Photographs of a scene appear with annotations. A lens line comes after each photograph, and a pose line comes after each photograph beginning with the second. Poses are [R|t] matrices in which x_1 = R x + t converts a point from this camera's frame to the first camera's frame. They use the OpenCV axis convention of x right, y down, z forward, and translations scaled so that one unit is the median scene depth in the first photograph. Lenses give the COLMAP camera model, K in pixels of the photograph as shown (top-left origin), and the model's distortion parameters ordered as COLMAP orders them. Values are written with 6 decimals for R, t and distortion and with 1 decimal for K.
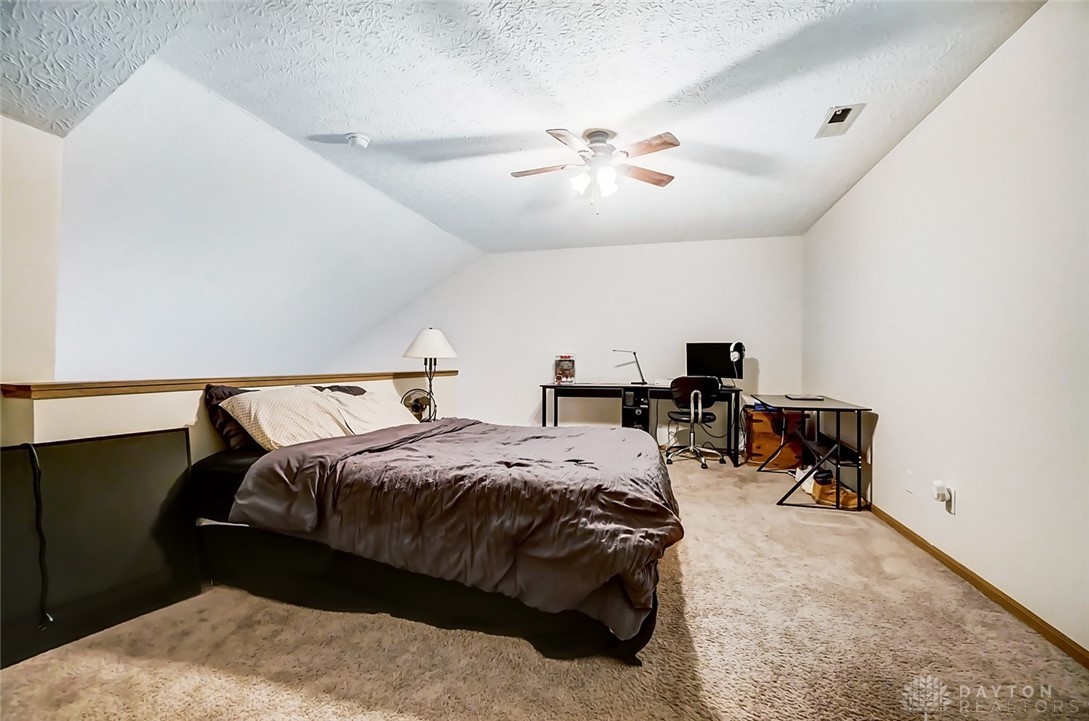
lens RADIAL K [[472.9, 0, 542.4], [0, 472.9, 363.0], [0, 0, 1]] dist [-0.002701, 0.003445]
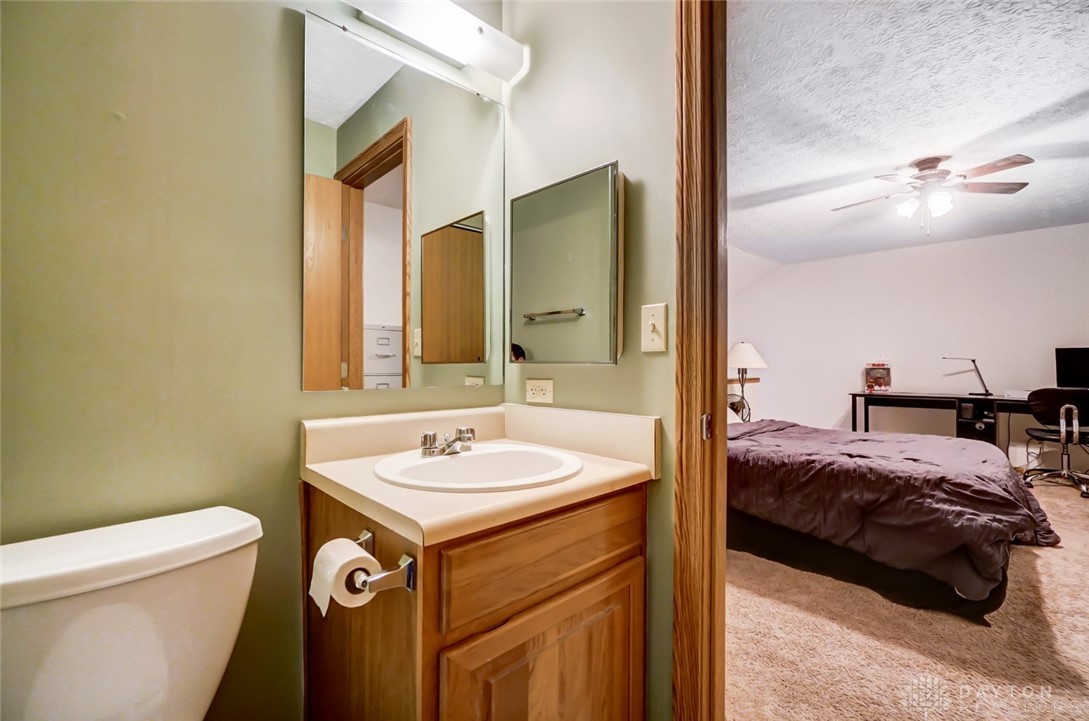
lens RADIAL K [[472.9, 0, 546.1], [0, 472.9, 361.7], [0, 0, 1]] dist [-0.002701, 0.003445]
pose [[0.858966, -0.007069, -0.511983, -0.125688], [0.002217, 0.999947, -0.010087, -0.033752], [0.512027, 0.007529, 0.858936, -0.559019]]
